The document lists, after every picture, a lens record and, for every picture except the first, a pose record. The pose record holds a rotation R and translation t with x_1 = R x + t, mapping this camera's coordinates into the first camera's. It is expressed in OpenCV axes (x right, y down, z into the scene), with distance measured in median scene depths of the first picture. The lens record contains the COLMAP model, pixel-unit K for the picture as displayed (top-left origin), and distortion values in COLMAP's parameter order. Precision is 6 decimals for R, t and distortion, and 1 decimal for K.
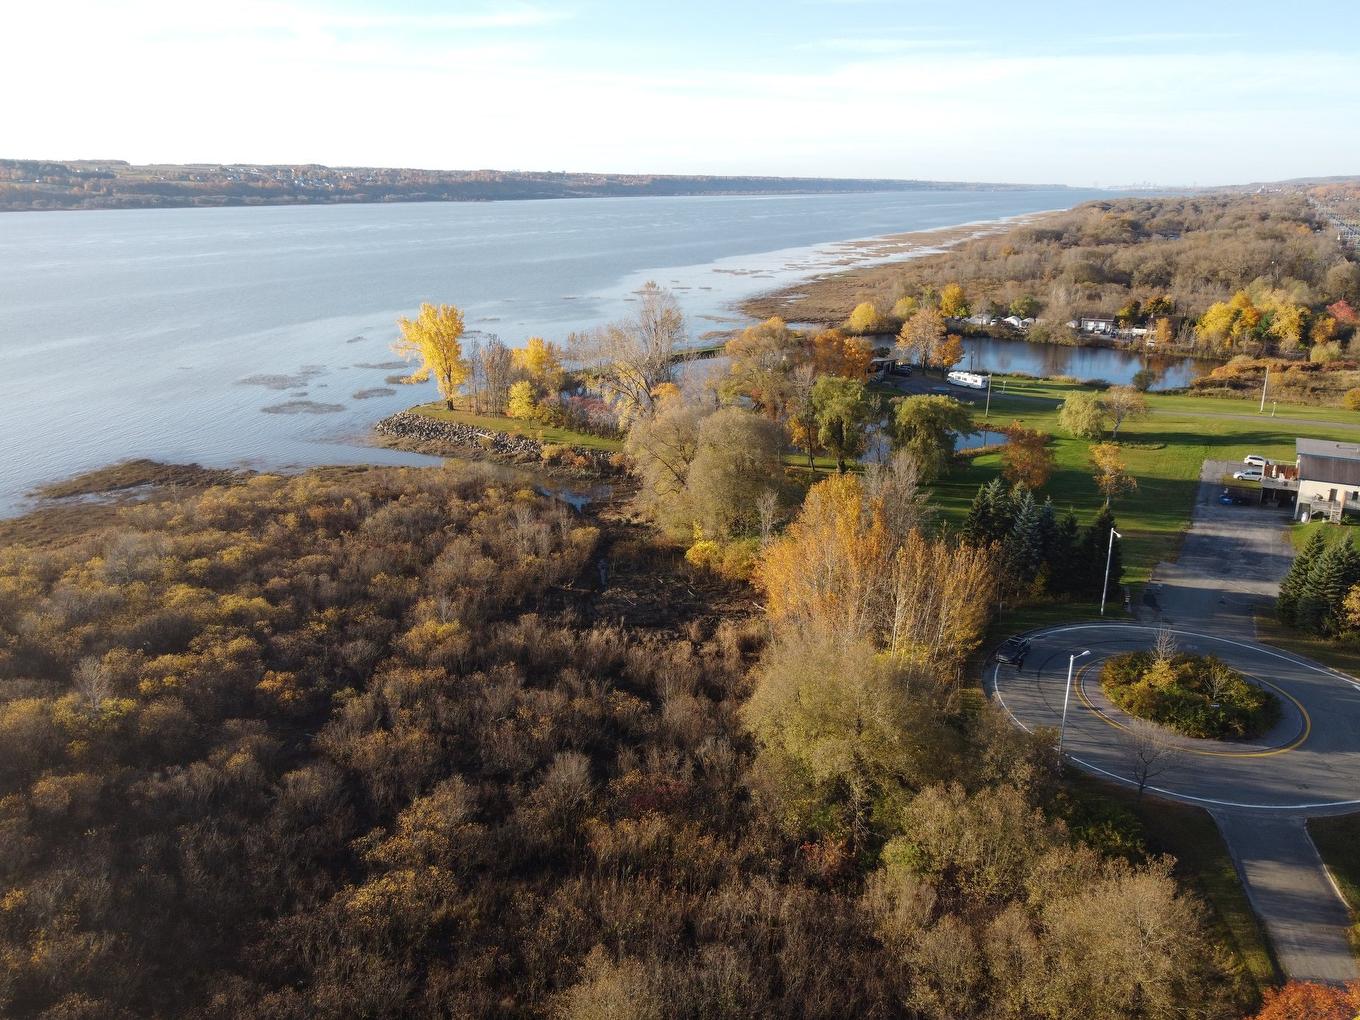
lens RADIAL K [[1031.3, 0, 681.5], [0, 1031.3, 505.5], [0, 0, 1]] dist [0.001860, -0.009334]
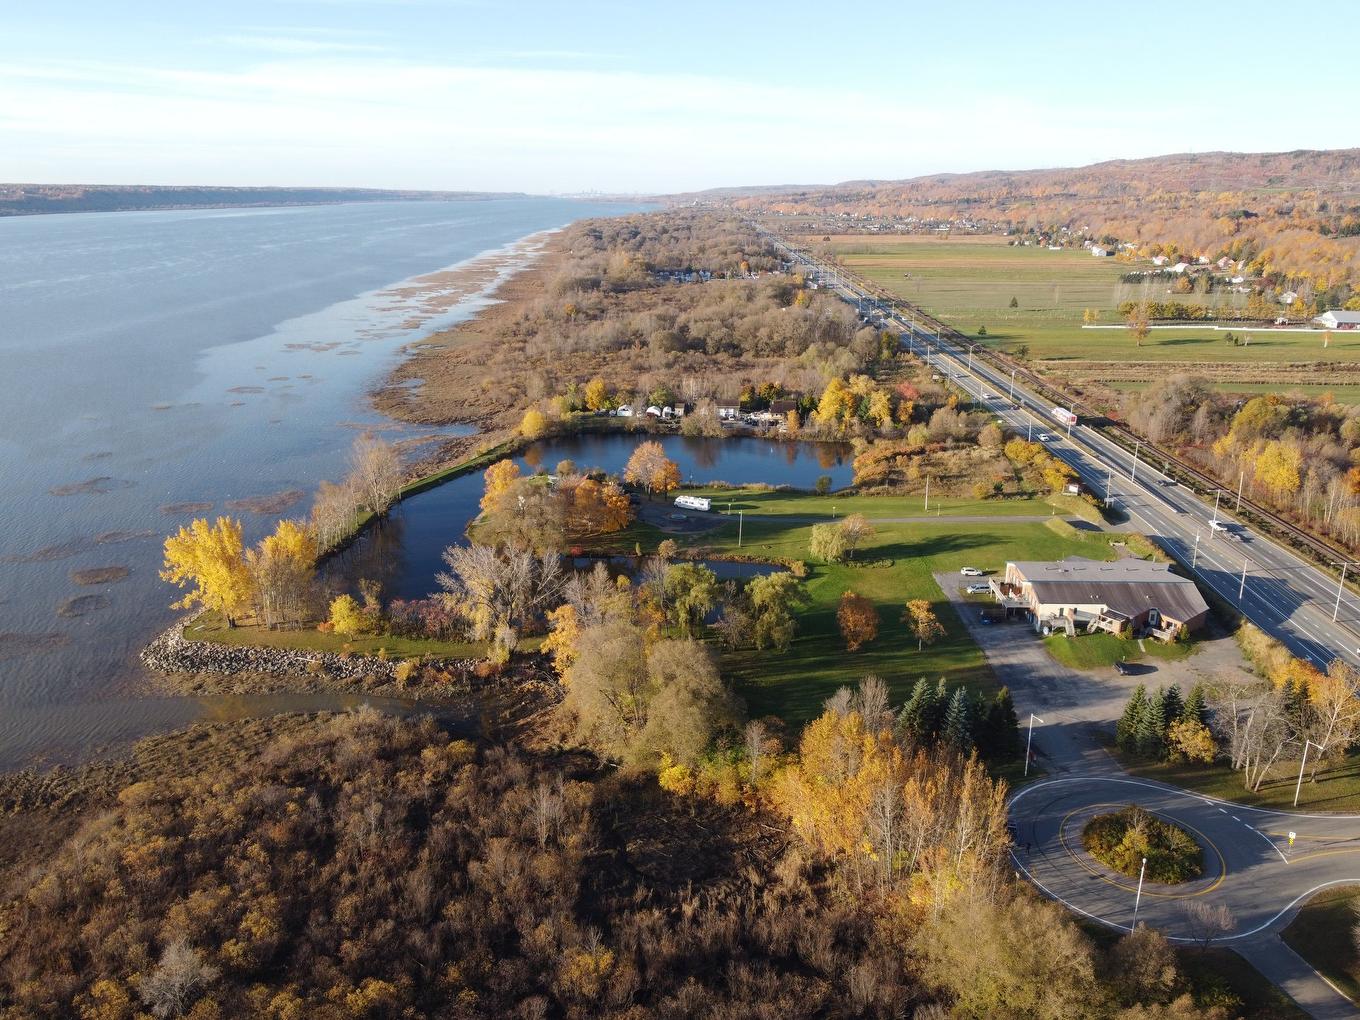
lens RADIAL K [[1031.3, 0, 681.5], [0, 1031.3, 505.5], [0, 0, 1]] dist [0.001860, -0.009334]
pose [[0.882132, -0.135013, 0.451236, -0.362951], [0.137174, 0.990148, 0.028093, -0.228661], [-0.450584, 0.037116, 0.891962, 0.003326]]
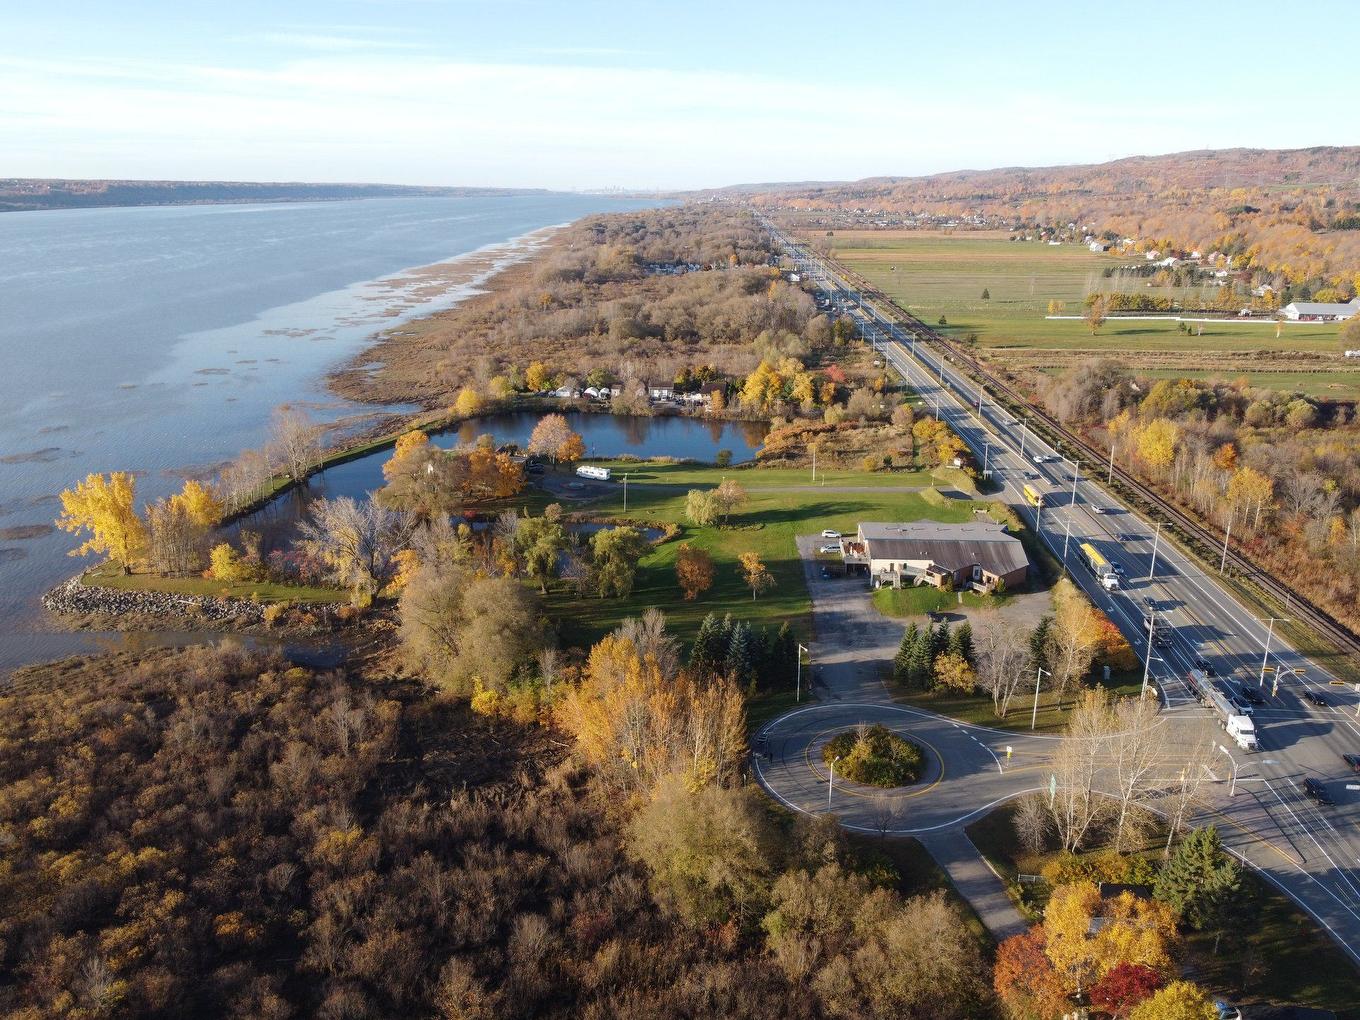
lens RADIAL K [[1031.3, 0, 681.5], [0, 1031.3, 505.5], [0, 0, 1]] dist [0.001860, -0.009334]
pose [[0.892378, -0.129314, 0.432364, -0.226314], [0.129943, 0.991119, 0.028233, -0.157289], [-0.432176, 0.030989, 0.901257, -0.169475]]
